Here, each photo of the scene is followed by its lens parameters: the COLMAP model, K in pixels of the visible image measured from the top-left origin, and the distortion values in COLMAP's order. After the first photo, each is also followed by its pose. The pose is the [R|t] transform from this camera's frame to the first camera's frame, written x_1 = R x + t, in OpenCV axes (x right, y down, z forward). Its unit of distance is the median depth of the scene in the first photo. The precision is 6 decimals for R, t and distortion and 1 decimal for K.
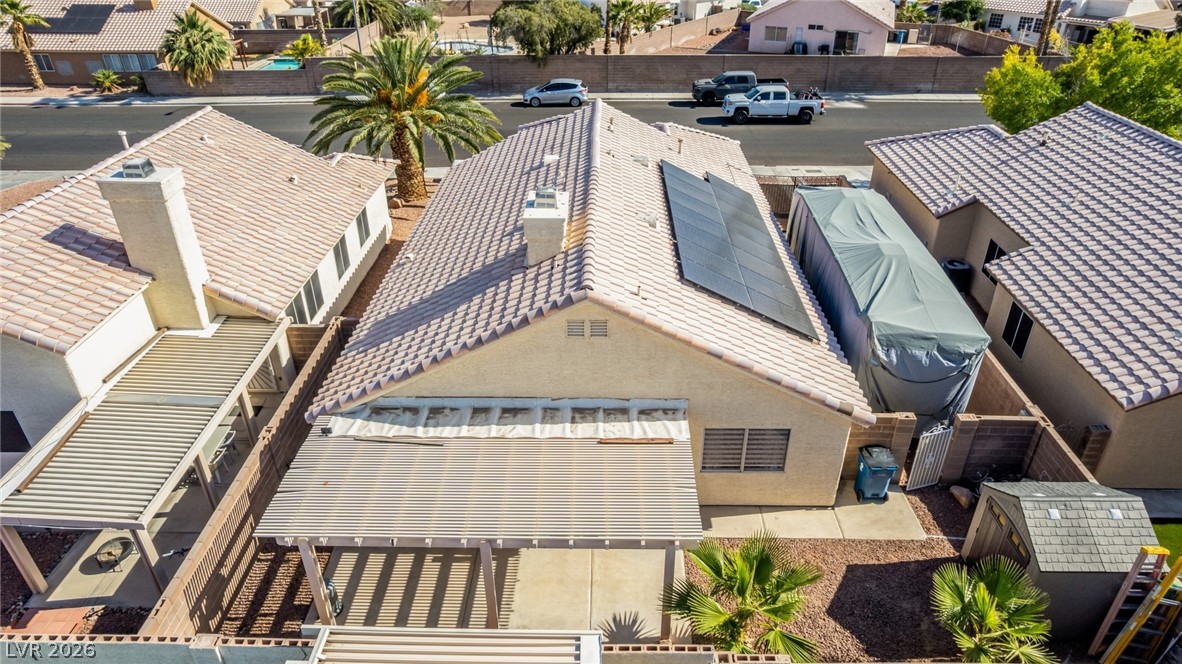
lens RADIAL K [[755.2, 0, 596.5], [0, 755.2, 343.2], [0, 0, 1]] dist [-0.076859, 0.073636]
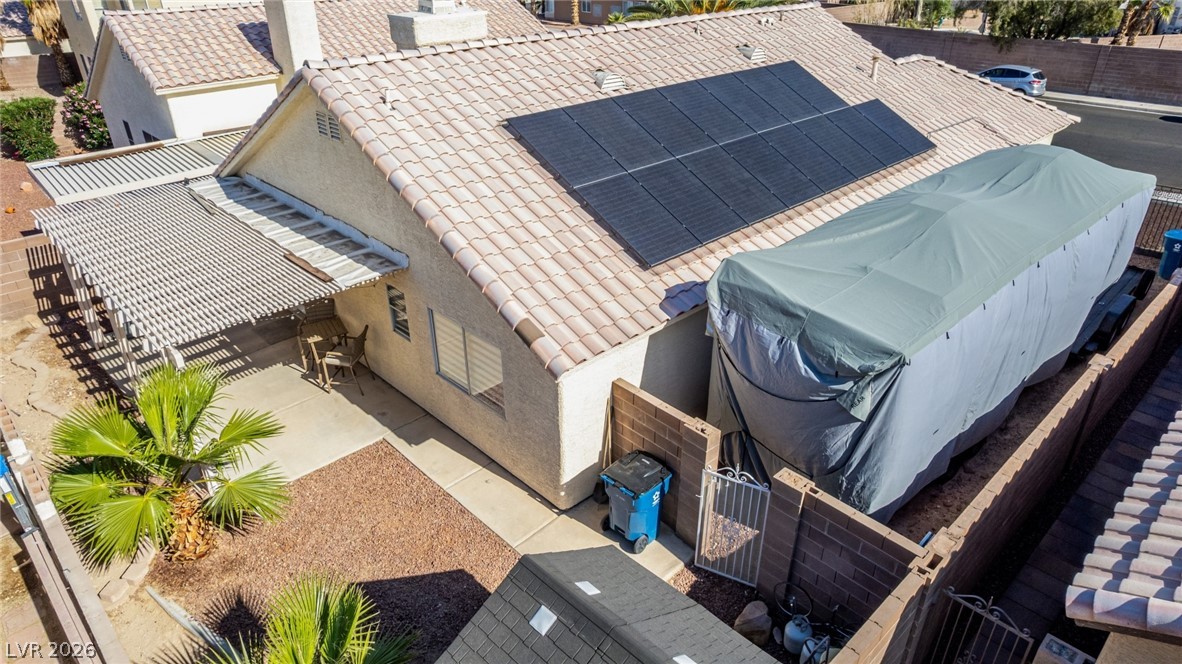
lens RADIAL K [[755.2, 0, 596.5], [0, 755.2, 343.2], [0, 0, 1]] dist [-0.076859, 0.073636]
pose [[0.705746, 0.346624, -0.617879, 0.729099], [-0.366626, 0.924964, 0.100134, 0.010876], [0.606225, 0.155862, 0.779871, 0.528257]]
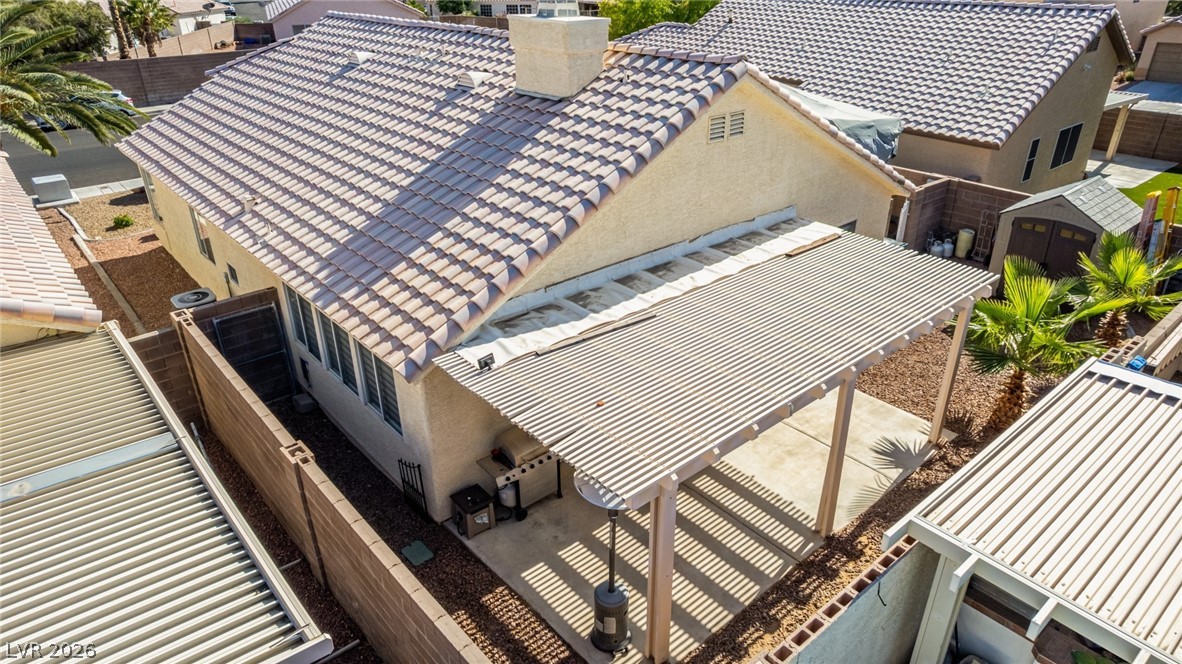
lens RADIAL K [[755.2, 0, 596.5], [0, 755.2, 343.2], [0, 0, 1]] dist [-0.076859, 0.073636]
pose [[0.745863, -0.310903, 0.589091, -0.593010], [0.348246, 0.935903, 0.053017, 0.095597], [-0.567815, 0.165605, 0.806326, 0.447144]]
